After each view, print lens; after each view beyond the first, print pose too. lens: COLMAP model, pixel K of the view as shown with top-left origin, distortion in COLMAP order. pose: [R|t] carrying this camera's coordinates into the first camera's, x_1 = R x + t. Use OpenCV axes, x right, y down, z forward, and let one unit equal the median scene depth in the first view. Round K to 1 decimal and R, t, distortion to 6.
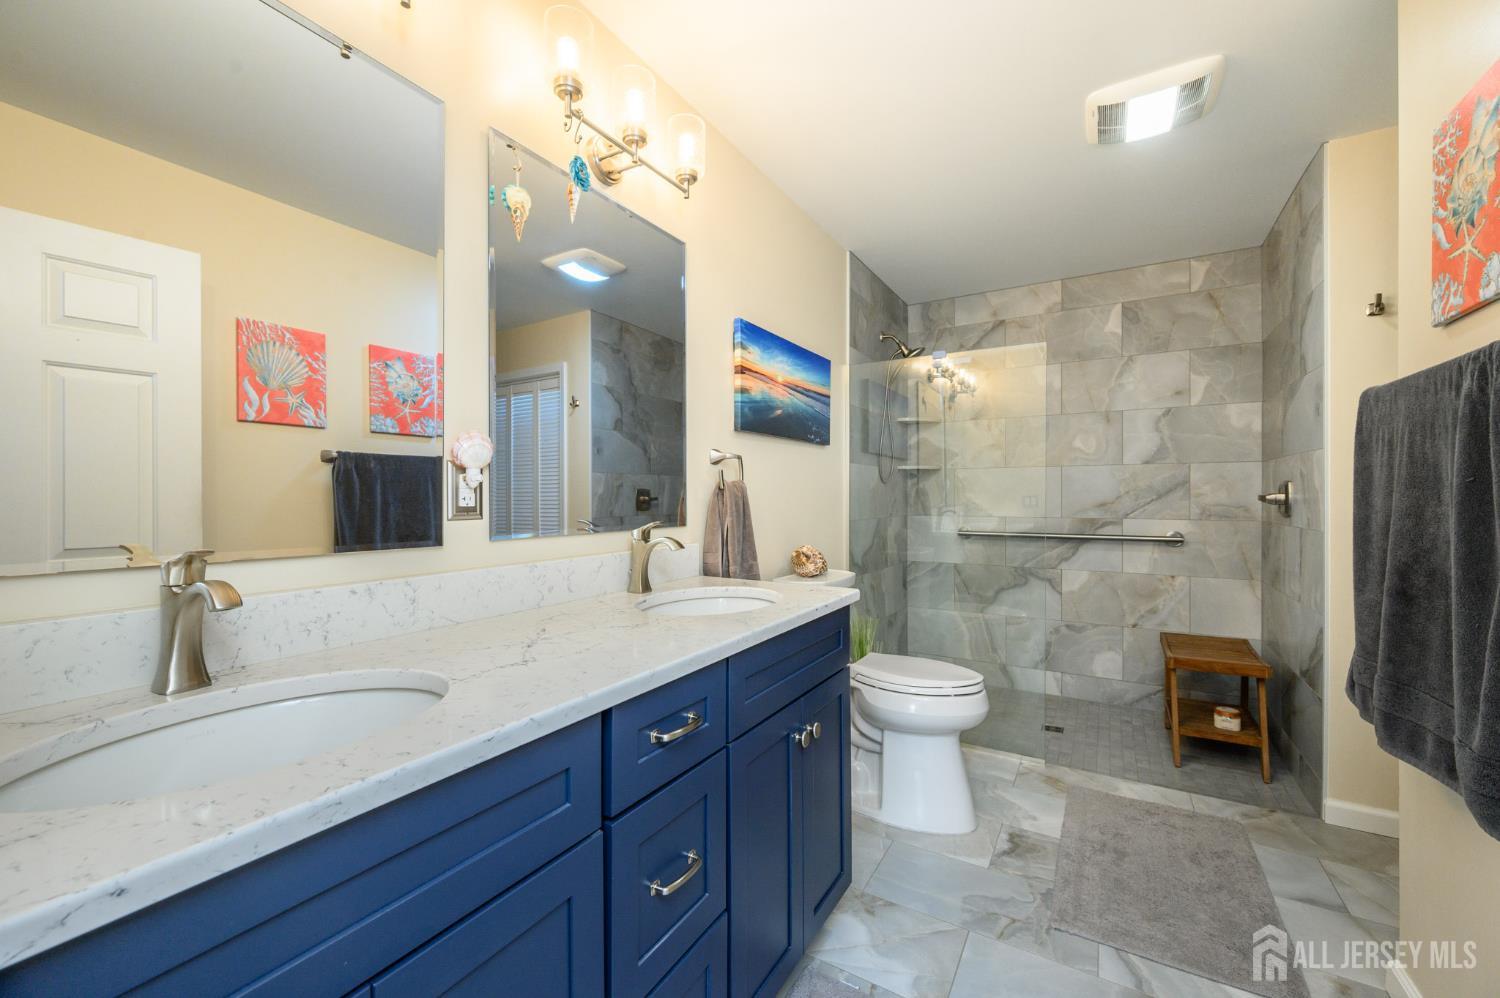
lens RADIAL K [[596.8, 0, 751.3], [0, 596.8, 500.9], [0, 0, 1]] dist [-0.007906, -0.000114]
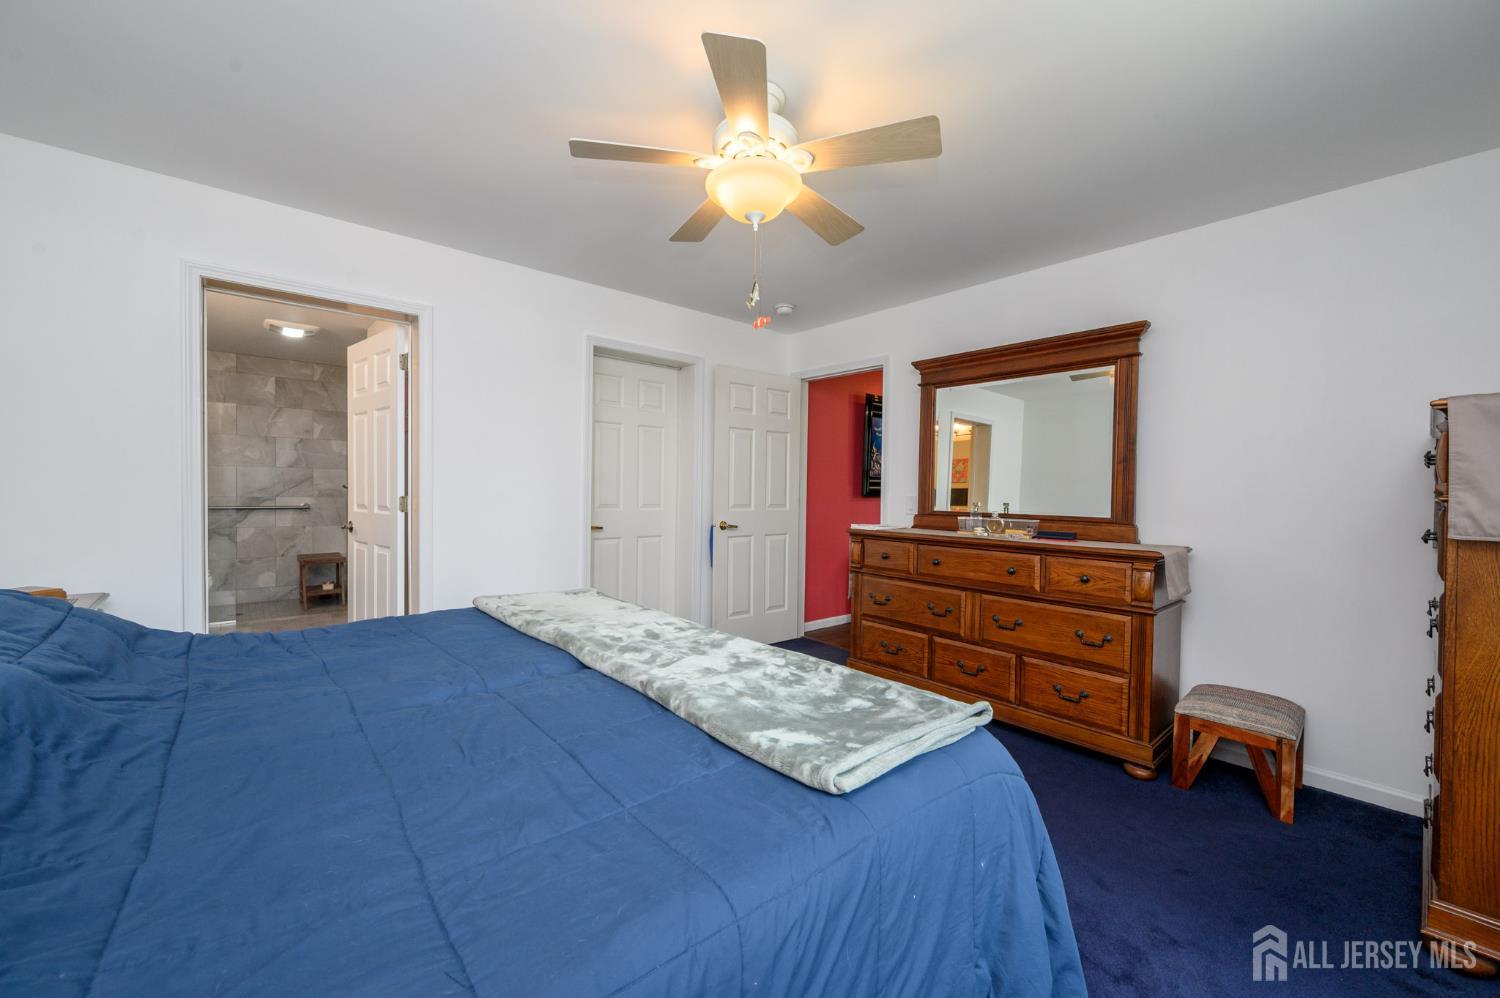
lens RADIAL K [[596.8, 0, 751.9], [0, 596.8, 499.9], [0, 0, 1]] dist [-0.007906, -0.000114]
pose [[0.308272, -0.012425, 0.951217, -0.658113], [-0.010481, 0.999810, 0.016456, -0.006209], [-0.951240, -0.015042, 0.308083, -0.949764]]
